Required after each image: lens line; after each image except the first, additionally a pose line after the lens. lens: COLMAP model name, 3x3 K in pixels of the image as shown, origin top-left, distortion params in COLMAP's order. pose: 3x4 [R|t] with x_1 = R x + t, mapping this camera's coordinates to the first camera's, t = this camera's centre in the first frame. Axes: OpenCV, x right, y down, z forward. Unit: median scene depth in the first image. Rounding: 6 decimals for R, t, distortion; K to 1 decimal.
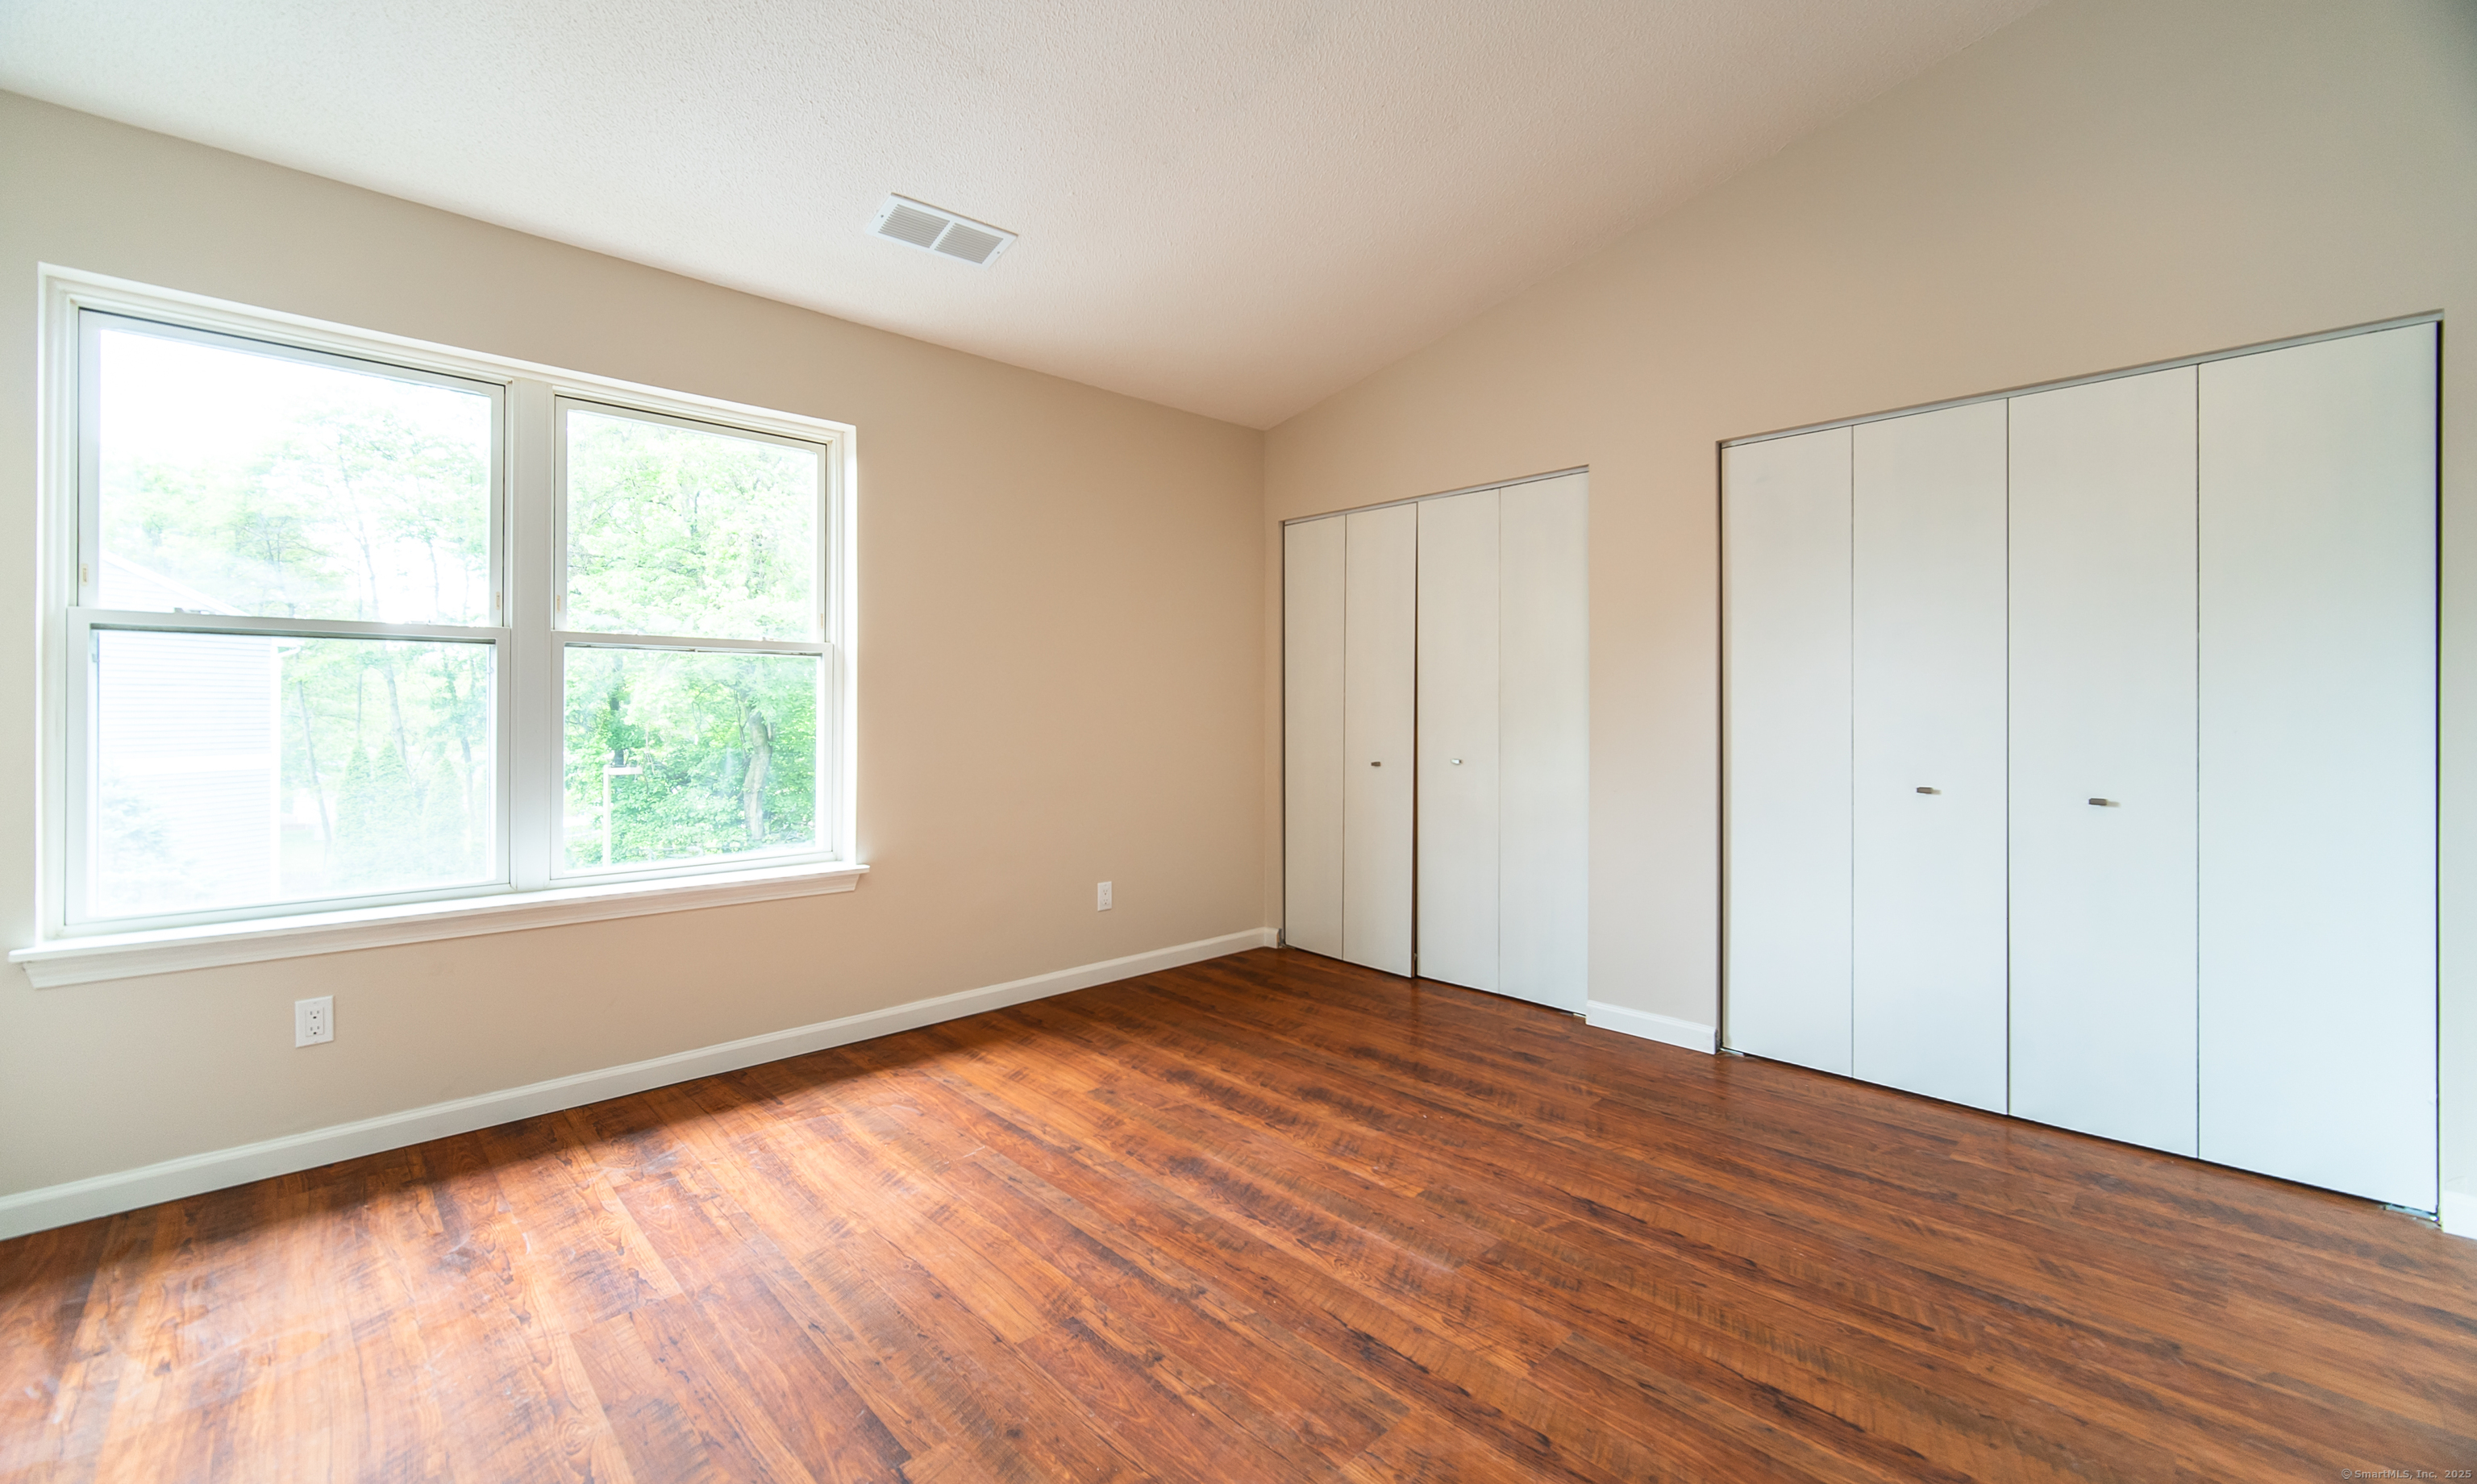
lens RADIAL K [[1010.7, 0, 1239.5], [0, 1010.7, 724.5], [0, 0, 1]] dist [0.004397, 0.000578]
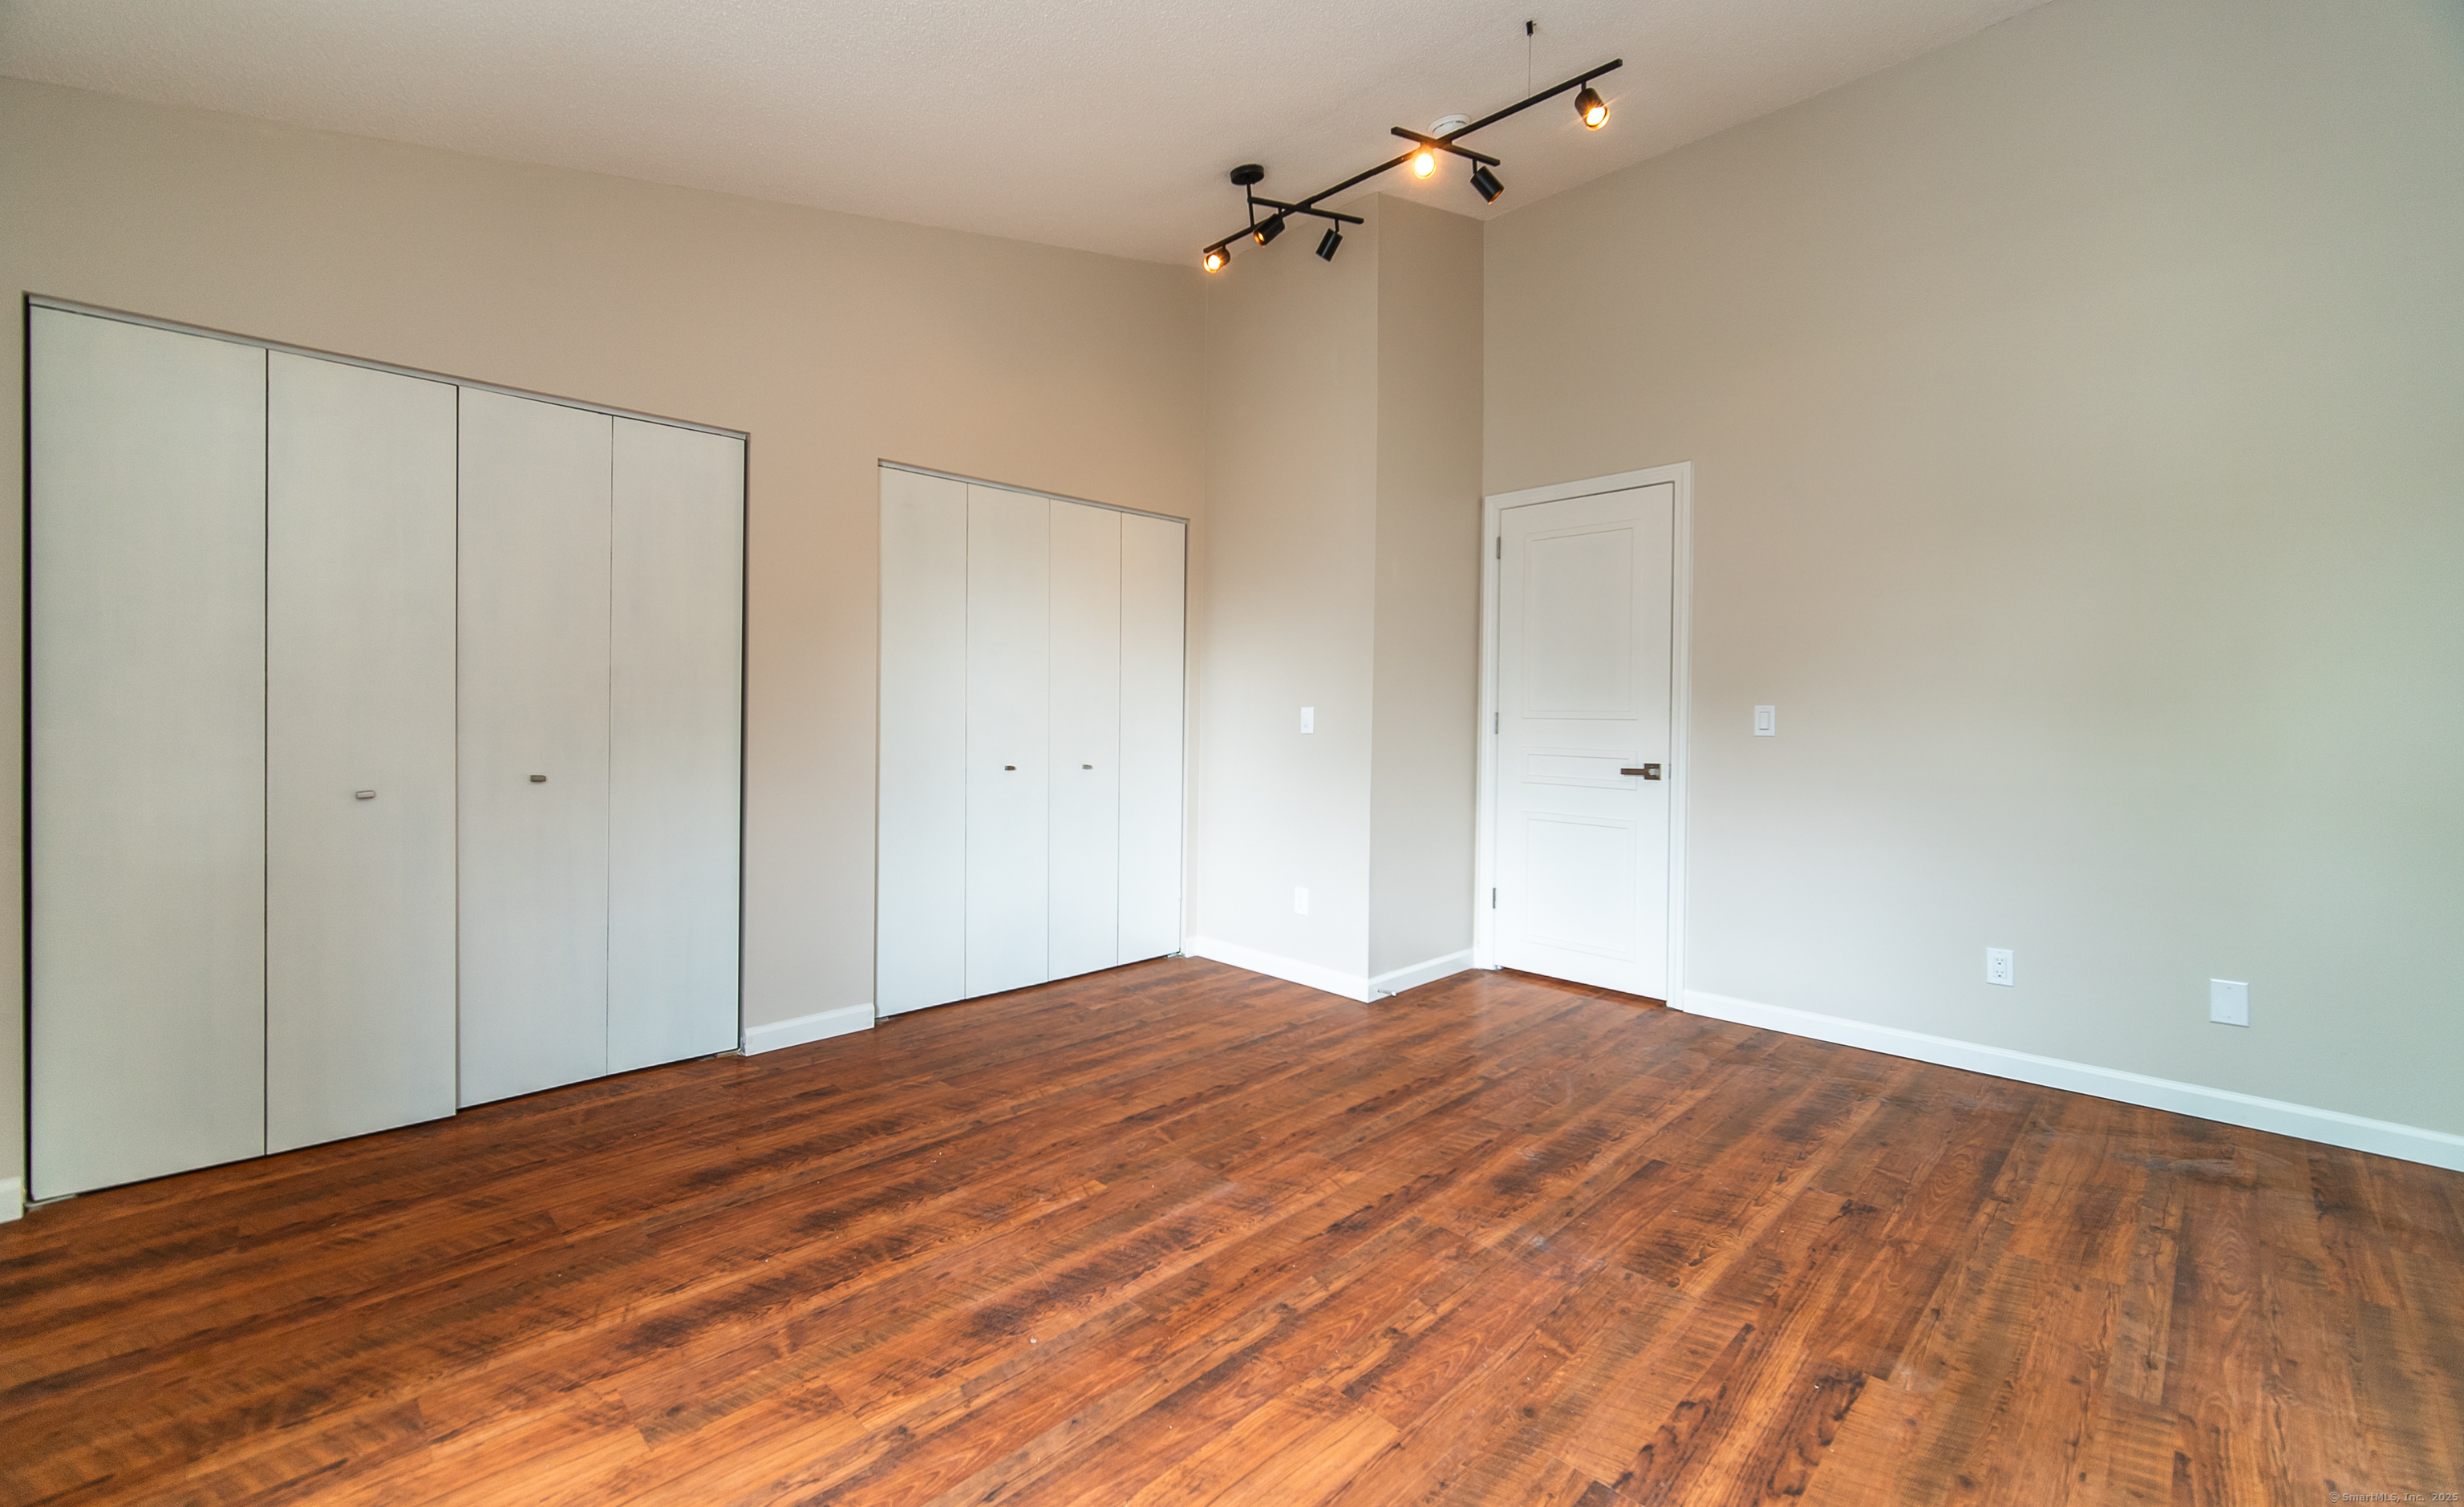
lens RADIAL K [[1009.0, 0, 1219.8], [0, 1009.0, 710.6], [0, 0, 1]] dist [0.003384, 0.000406]
pose [[-0.015526, 0.000326, 0.999879, -0.827682], [0.005390, 0.999985, -0.000243, -0.010640], [-0.999865, 0.005385, -0.015528, 0.880920]]
